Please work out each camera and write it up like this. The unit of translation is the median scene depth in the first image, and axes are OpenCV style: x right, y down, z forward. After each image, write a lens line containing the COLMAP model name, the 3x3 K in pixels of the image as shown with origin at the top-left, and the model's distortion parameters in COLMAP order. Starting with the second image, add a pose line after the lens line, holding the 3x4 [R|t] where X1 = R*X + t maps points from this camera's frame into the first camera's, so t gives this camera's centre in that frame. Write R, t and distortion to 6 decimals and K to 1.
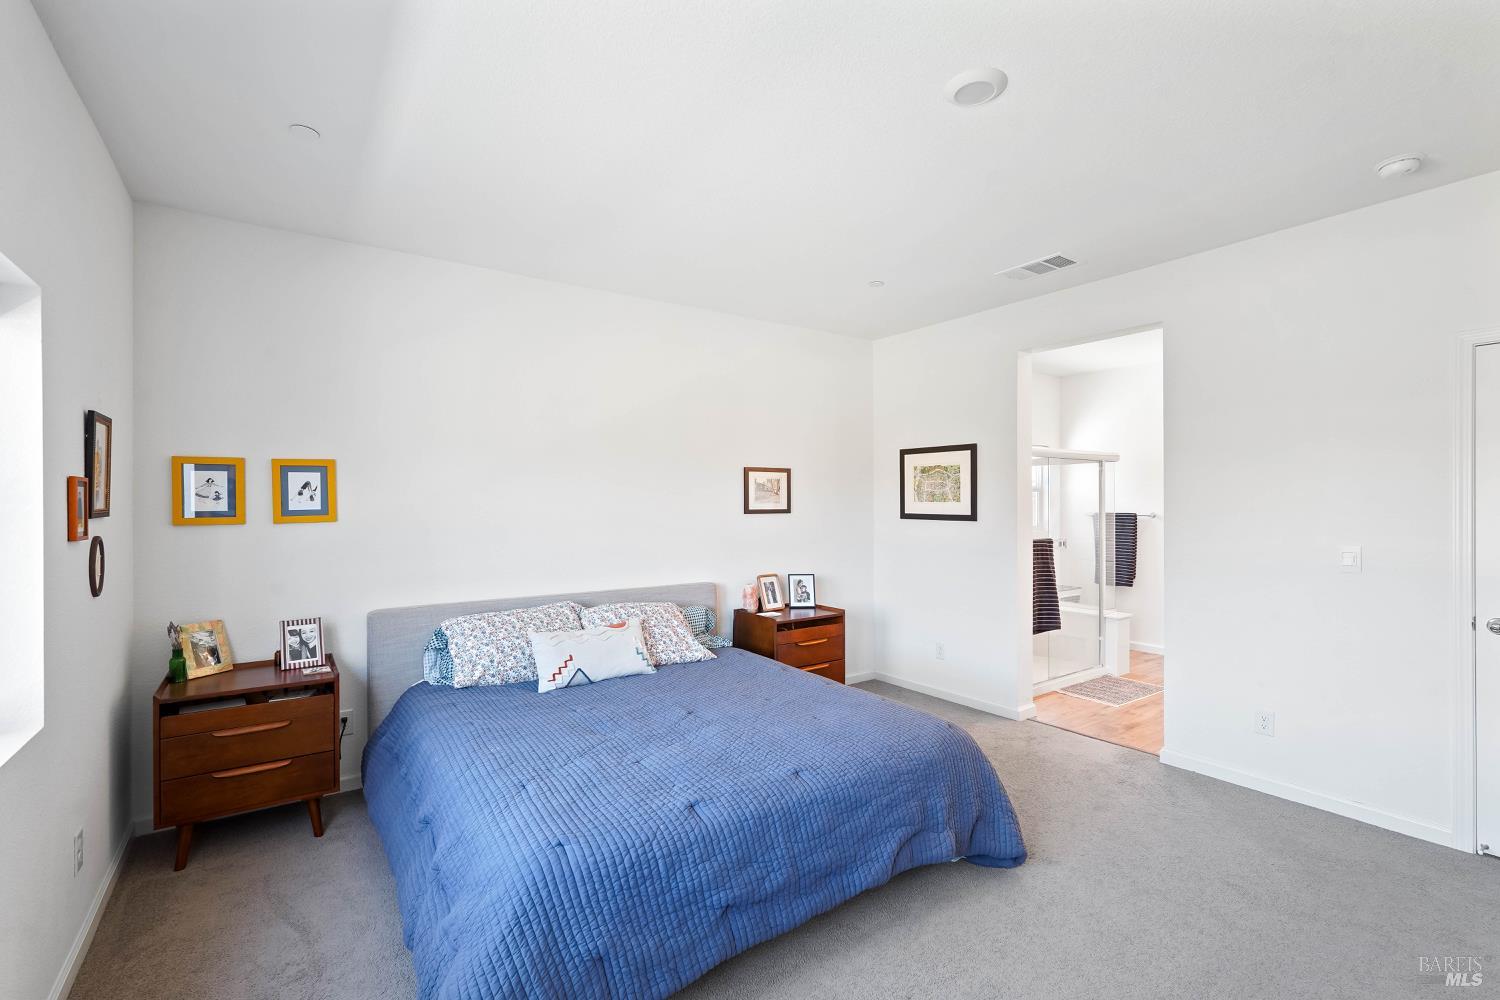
lens RADIAL K [[670.7, 0, 741.5], [0, 670.7, 496.4], [0, 0, 1]] dist [-0.014635, 0.006261]
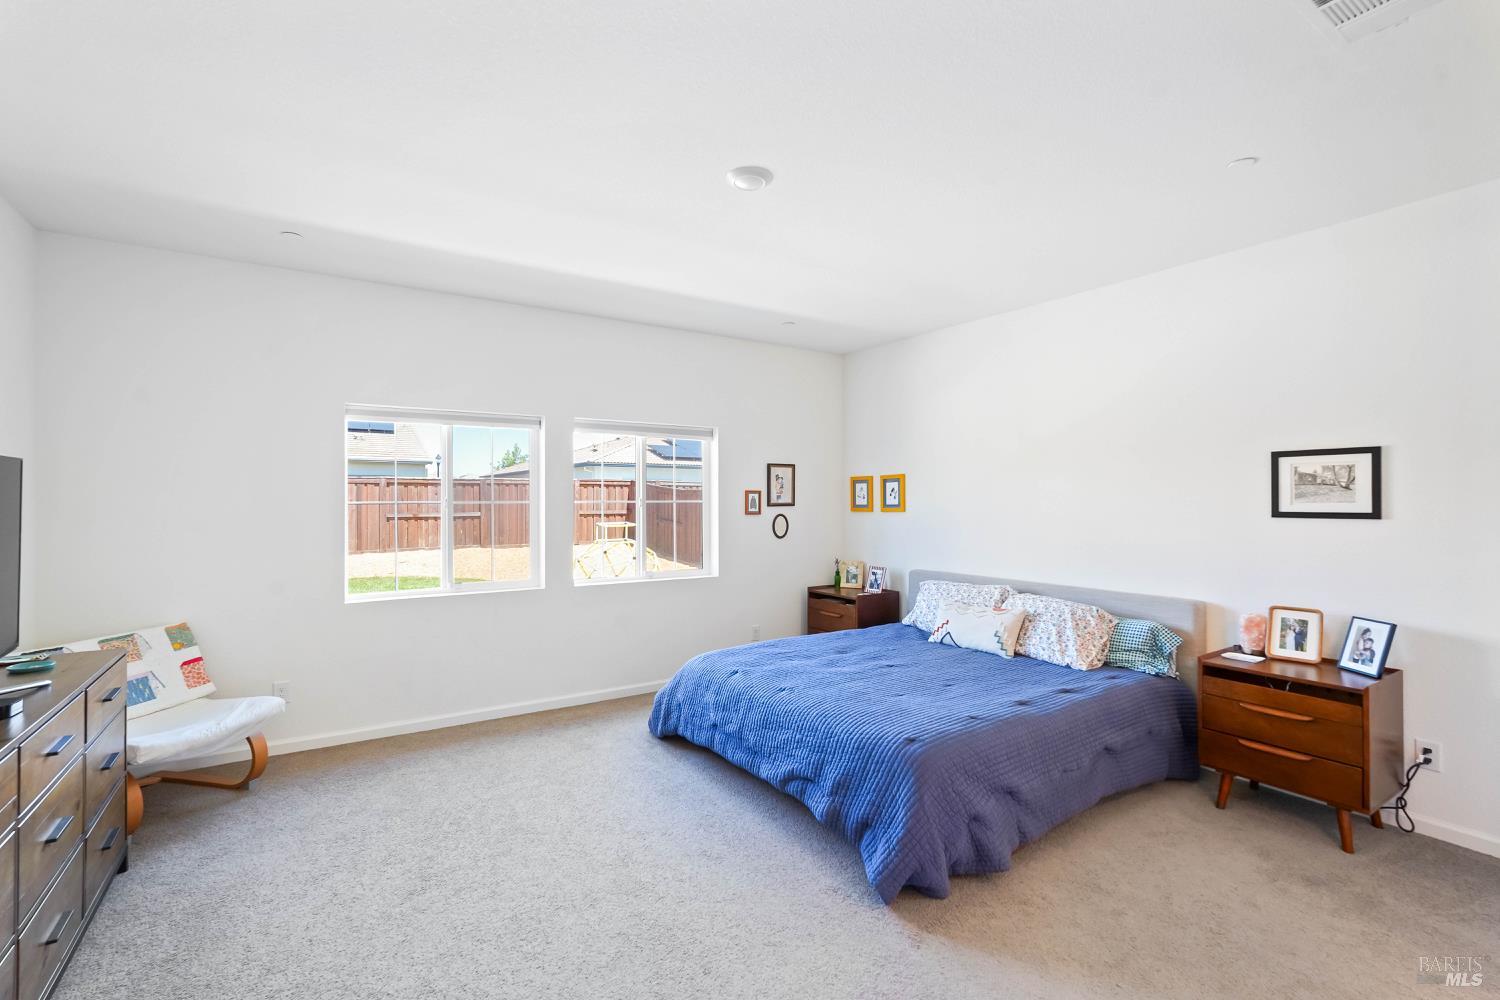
lens RADIAL K [[670.7, 0, 743.9], [0, 670.7, 499.3], [0, 0, 1]] dist [-0.014635, 0.006261]
pose [[-0.029981, 0.005061, -0.999538, 0.793522], [0.013286, 0.999901, 0.004664, -0.004386], [0.999462, -0.013140, -0.030046, 0.500657]]
